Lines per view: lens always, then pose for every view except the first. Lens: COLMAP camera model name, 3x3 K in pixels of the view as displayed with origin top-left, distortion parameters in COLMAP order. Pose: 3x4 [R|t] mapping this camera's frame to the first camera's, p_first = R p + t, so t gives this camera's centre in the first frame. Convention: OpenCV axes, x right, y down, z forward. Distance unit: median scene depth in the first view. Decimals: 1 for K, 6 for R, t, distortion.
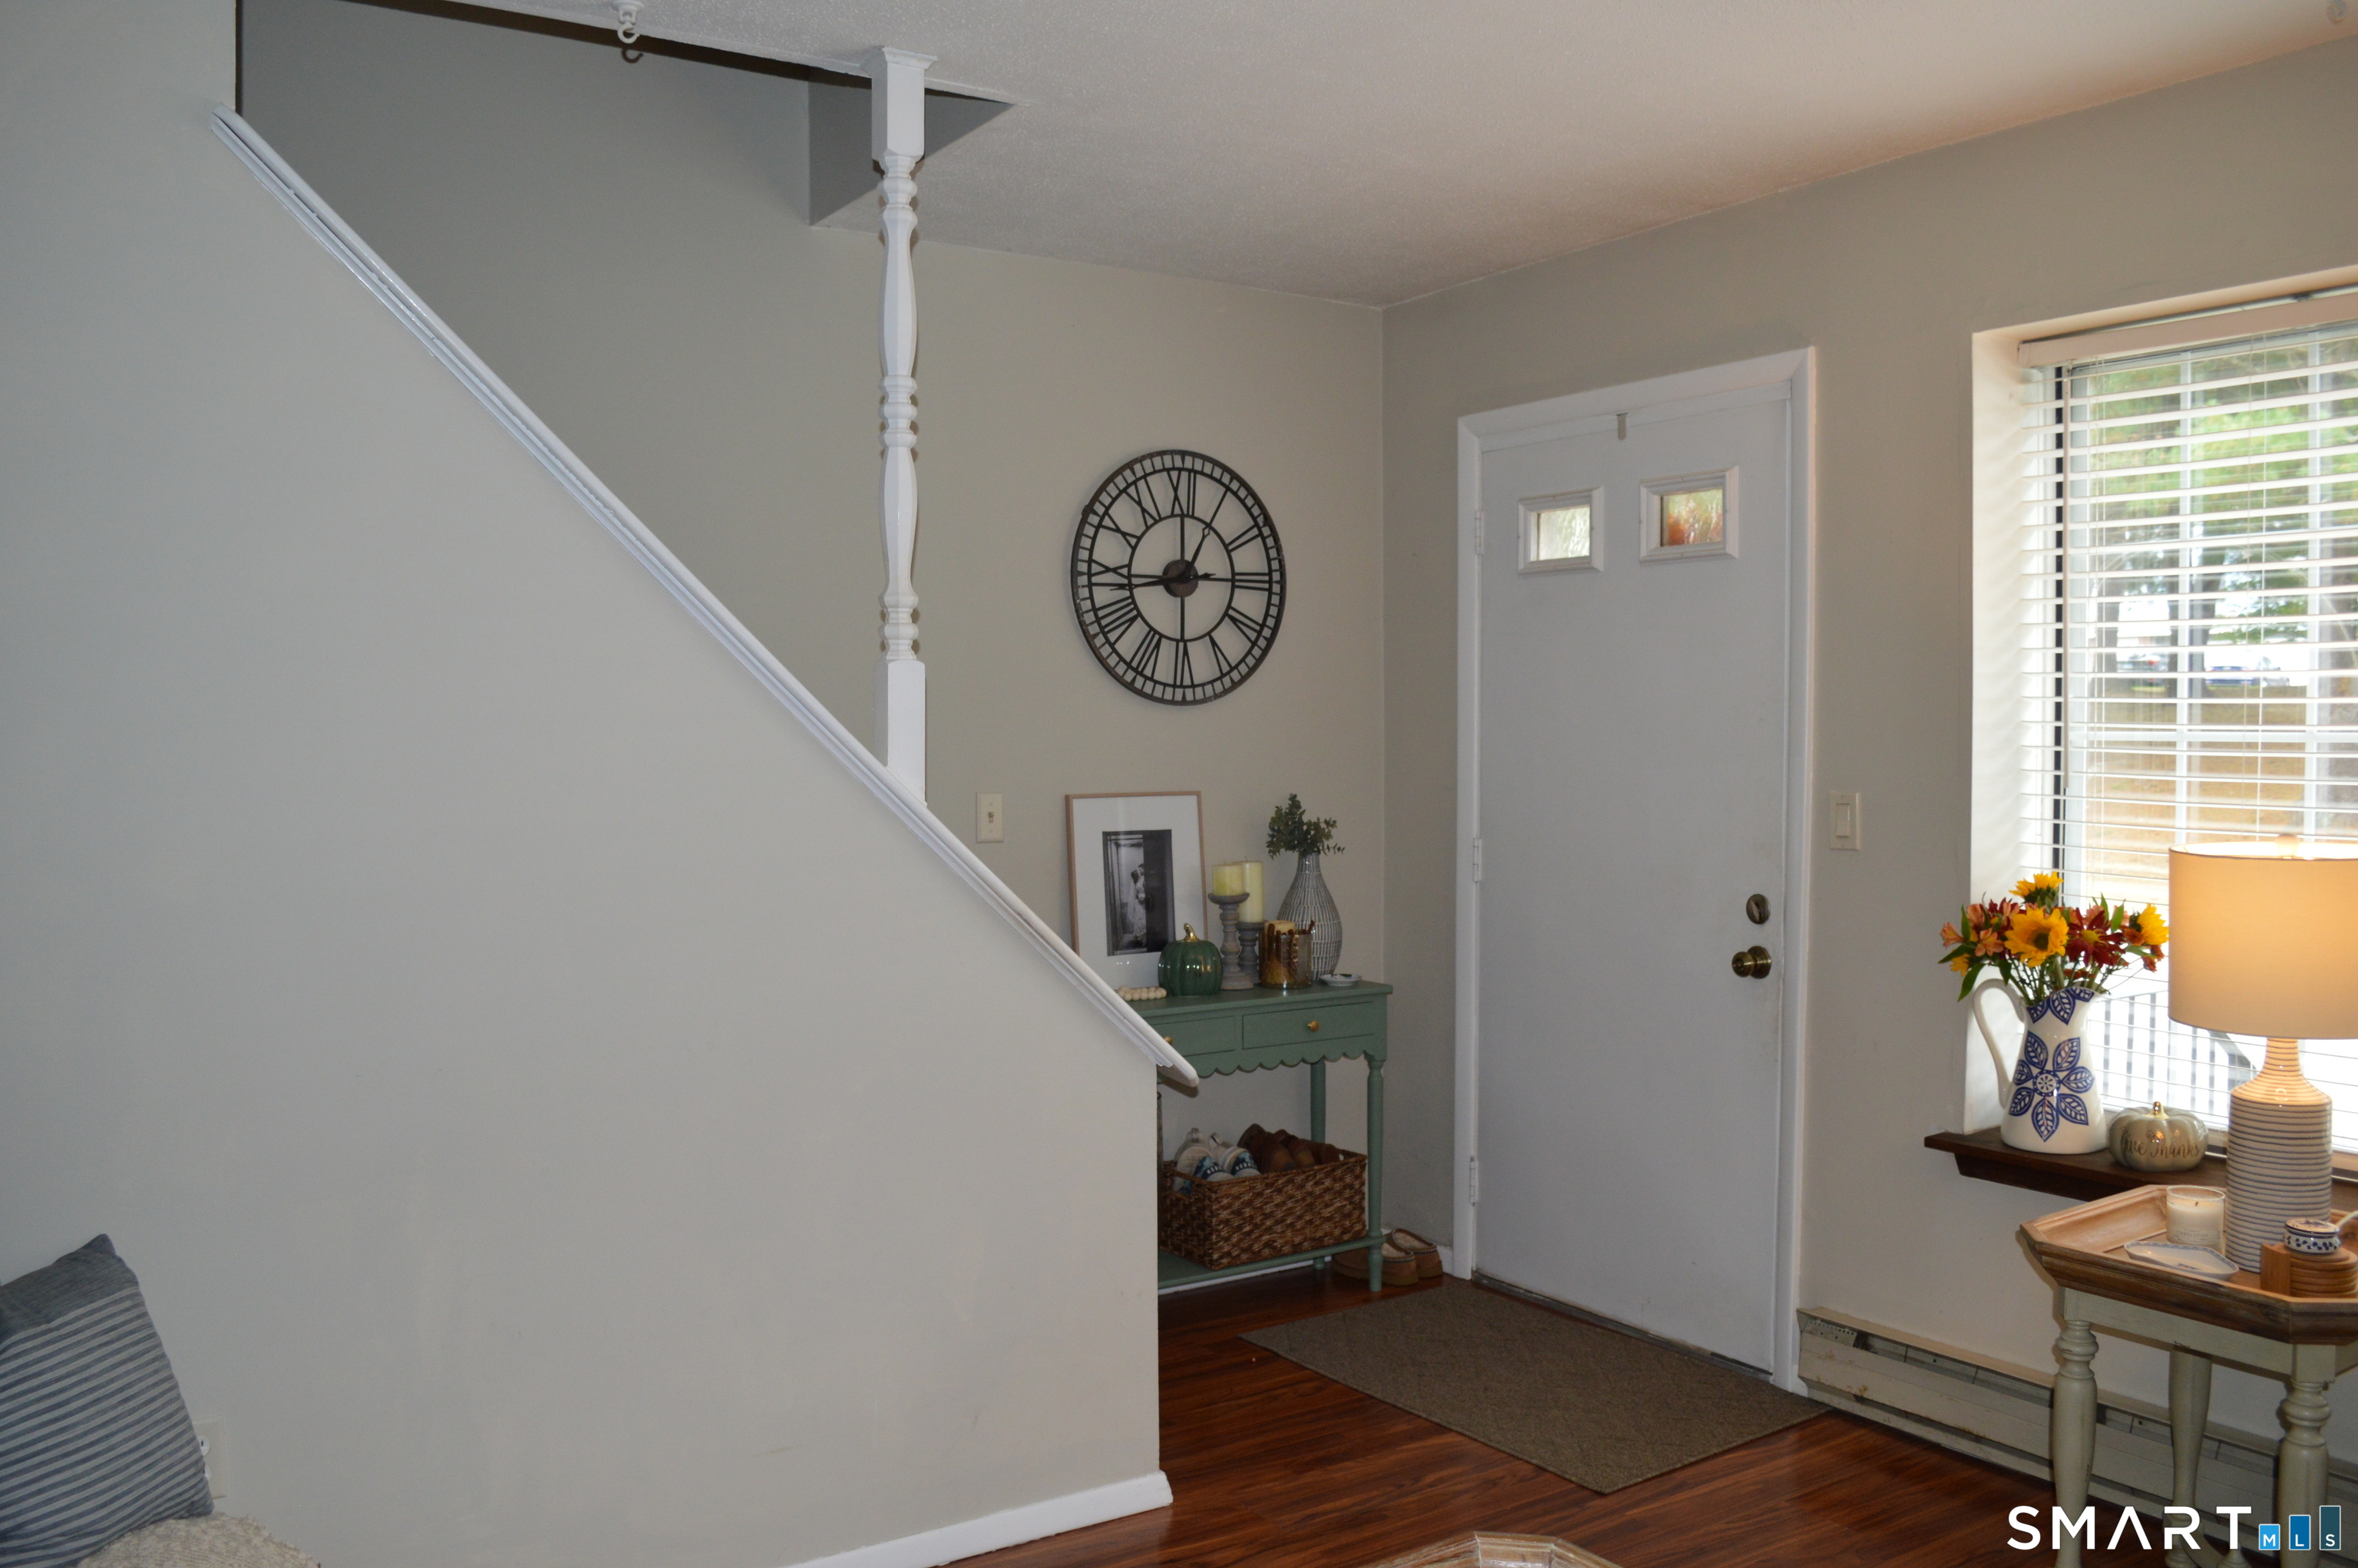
lens RADIAL K [[1874.3, 0, 1162.5], [0, 1874.3, 789.1], [0, 0, 1]] dist [-0.079832, 0.010828]
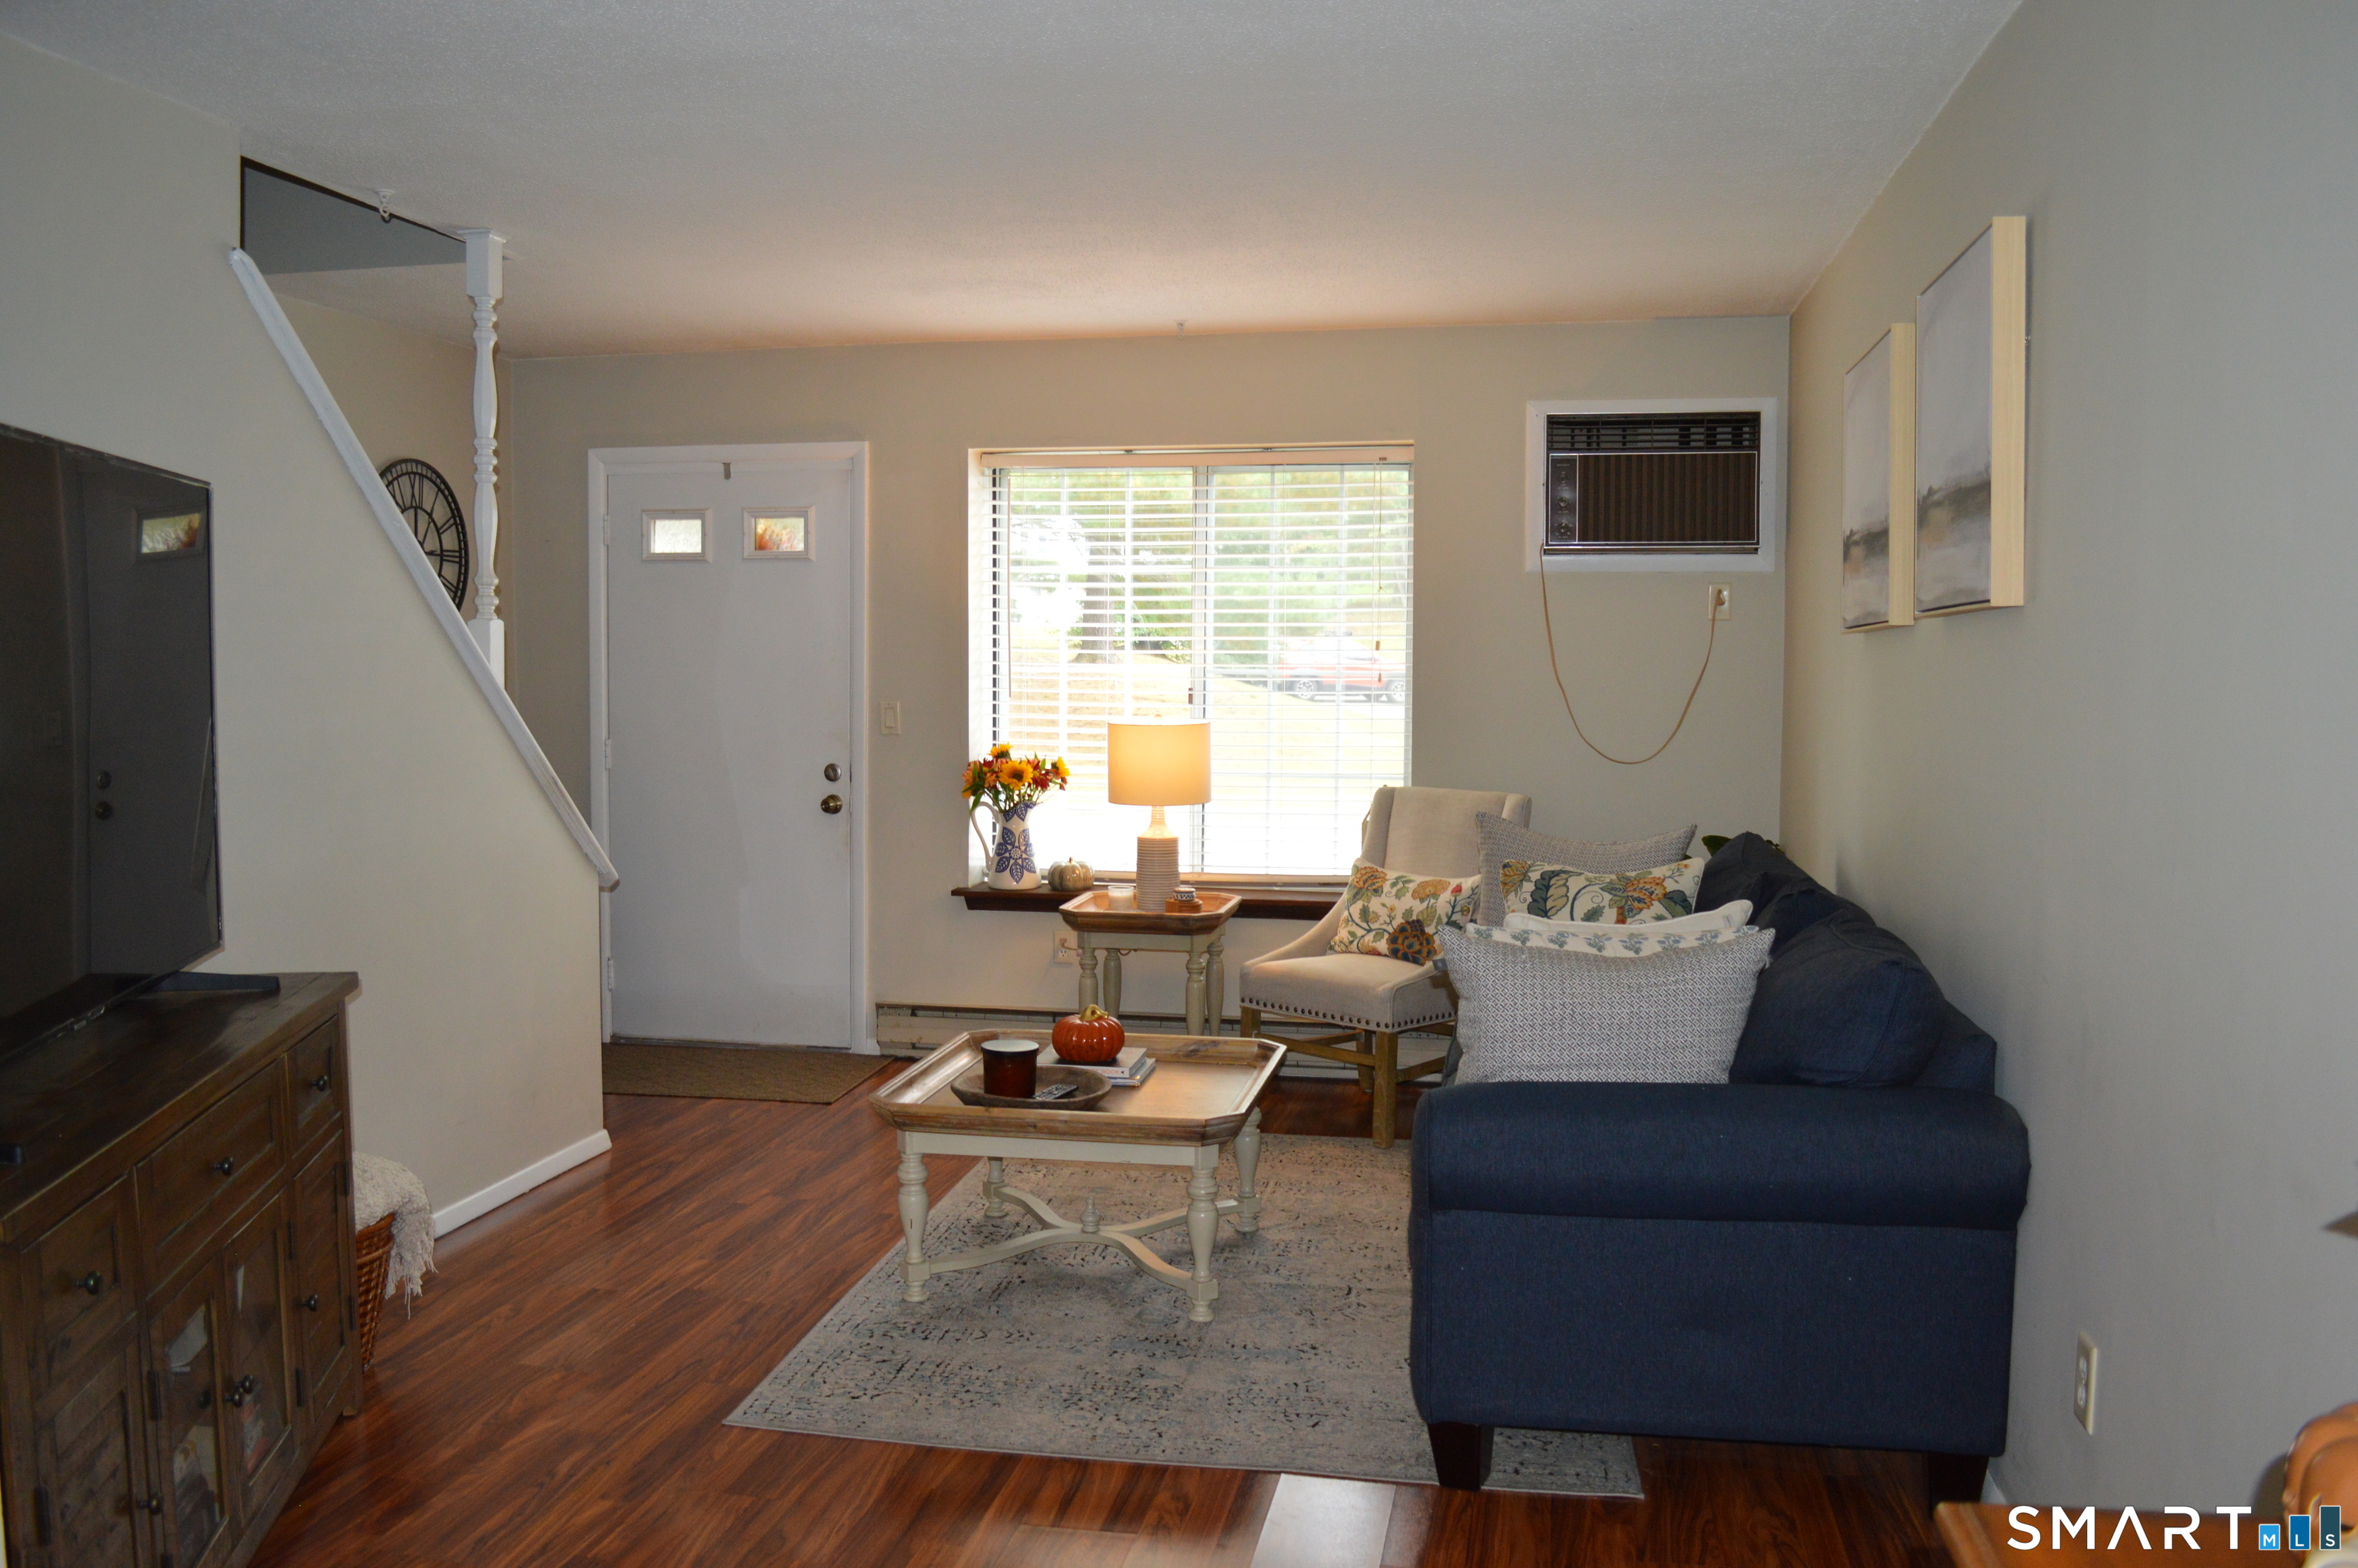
lens RADIAL K [[1874.3, 0, 1158.6], [0, 1874.3, 792.7], [0, 0, 1]] dist [-0.079832, 0.010828]
pose [[0.697154, -0.042296, 0.715673, -0.715650], [0.017025, 0.998953, 0.042453, 0.016684], [-0.716719, -0.017412, 0.697144, -0.404872]]
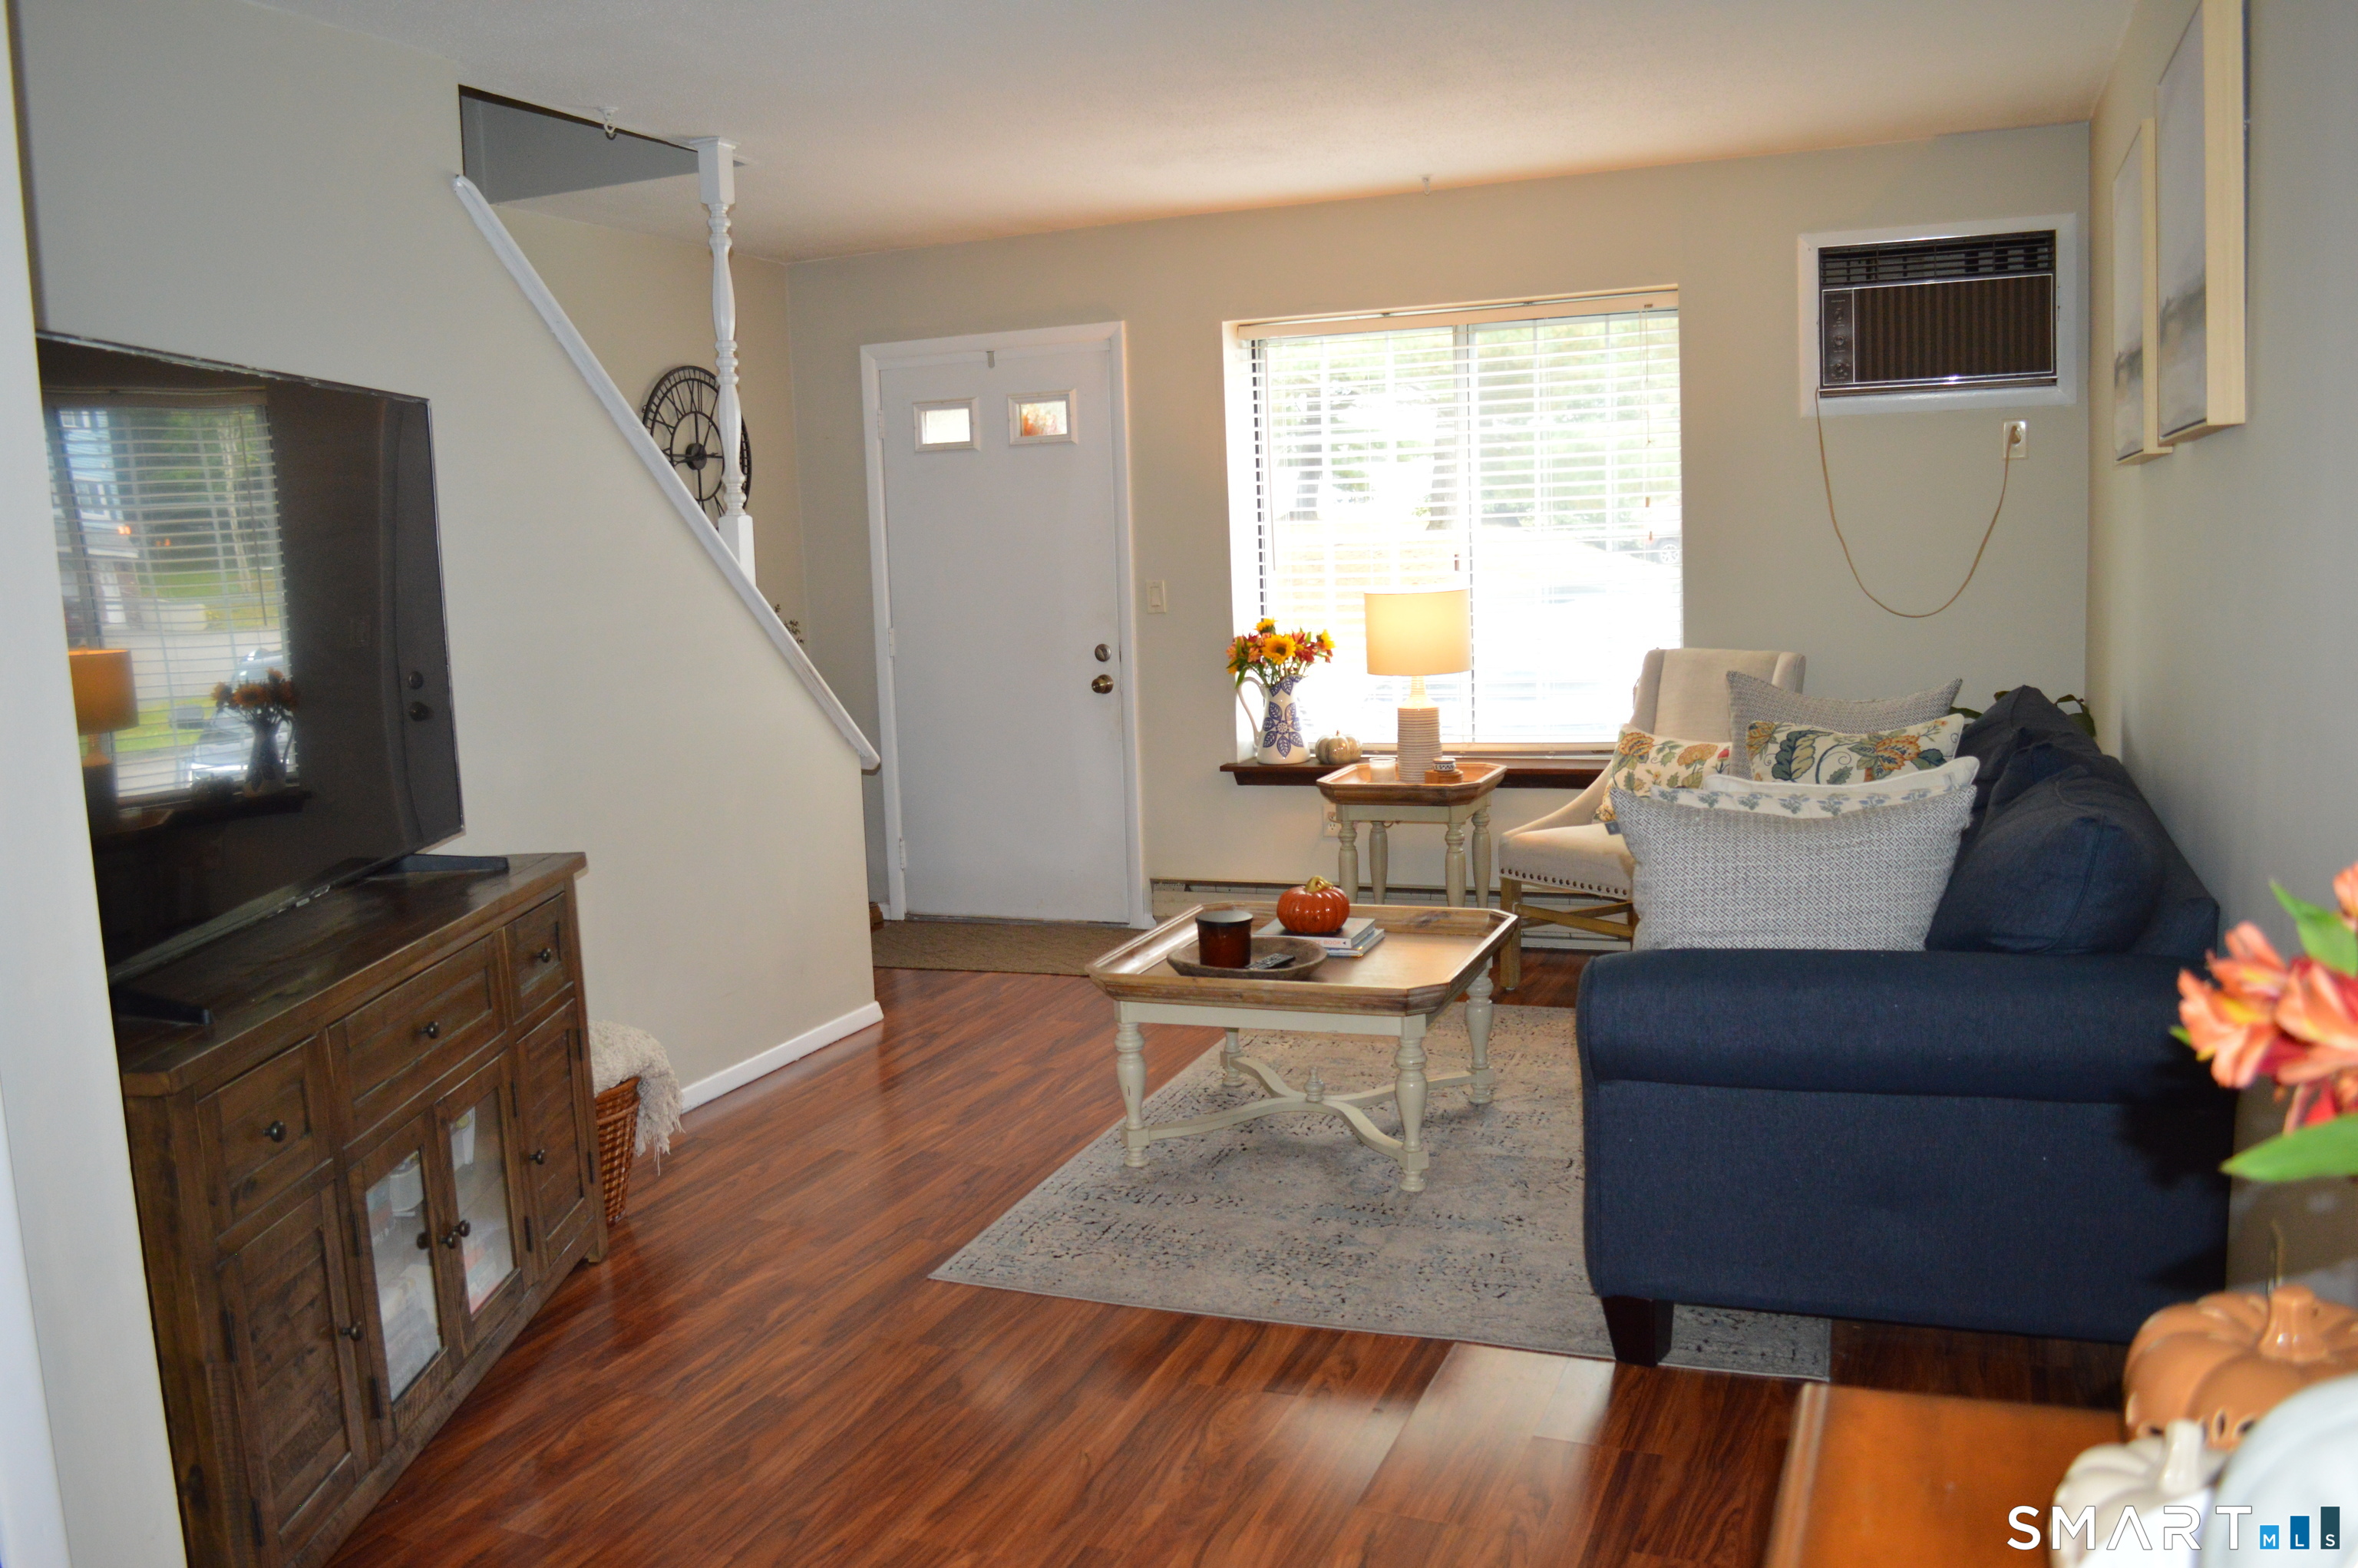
lens RADIAL K [[1874.3, 0, 1161.4], [0, 1874.3, 791.6], [0, 0, 1]] dist [-0.079832, 0.010828]
pose [[0.821377, -0.101520, 0.561278, -0.639830], [0.055263, 0.993568, 0.098837, 0.025367], [-0.567702, -0.050165, 0.821704, -0.465897]]
